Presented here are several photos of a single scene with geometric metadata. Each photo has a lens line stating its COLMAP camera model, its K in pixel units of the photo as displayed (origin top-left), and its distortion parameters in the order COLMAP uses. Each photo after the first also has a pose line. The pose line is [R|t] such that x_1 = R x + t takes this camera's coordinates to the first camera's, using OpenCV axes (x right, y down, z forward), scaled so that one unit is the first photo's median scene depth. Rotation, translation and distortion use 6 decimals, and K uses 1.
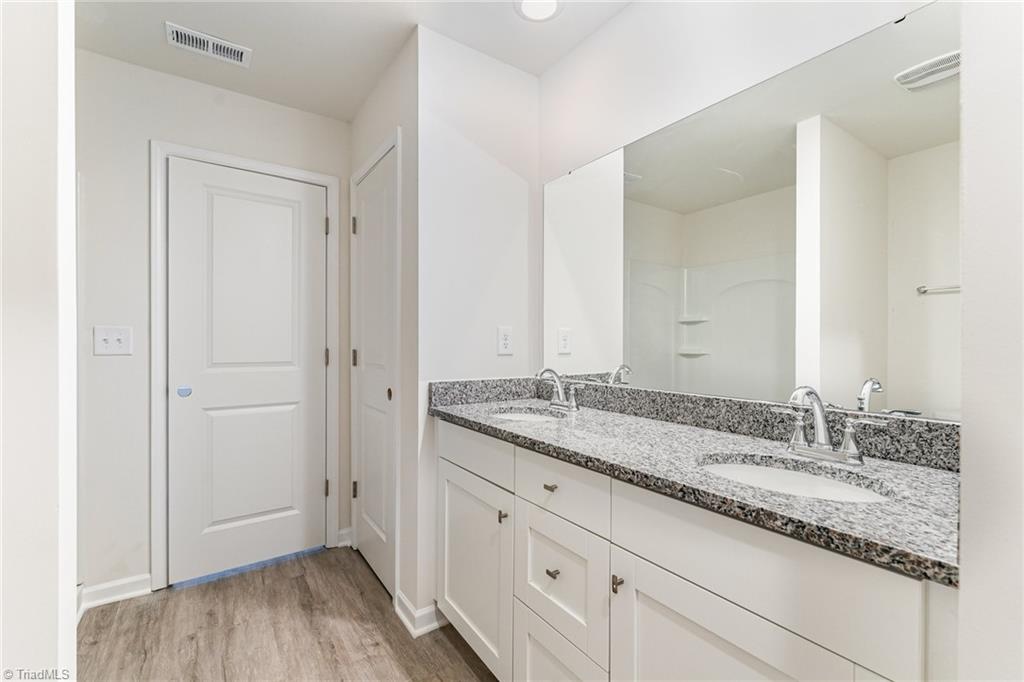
lens RADIAL K [[438.5, 0, 512.8], [0, 438.5, 339.5], [0, 0, 1]] dist [-0.000070, -0.000007]
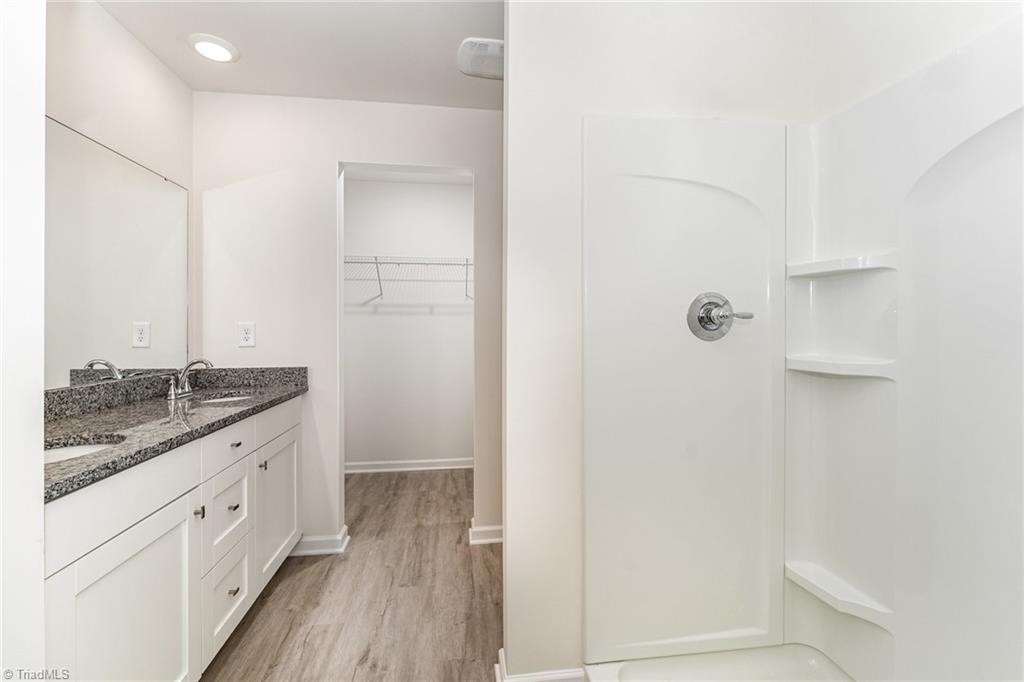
lens RADIAL K [[438.5, 0, 510.8], [0, 438.5, 335.9], [0, 0, 1]] dist [-0.000070, -0.000007]
pose [[-0.894461, -0.001142, 0.447145, -1.040690], [0.004060, 0.999935, 0.010676, -0.008727], [-0.447128, 0.011364, -0.894398, 1.486728]]
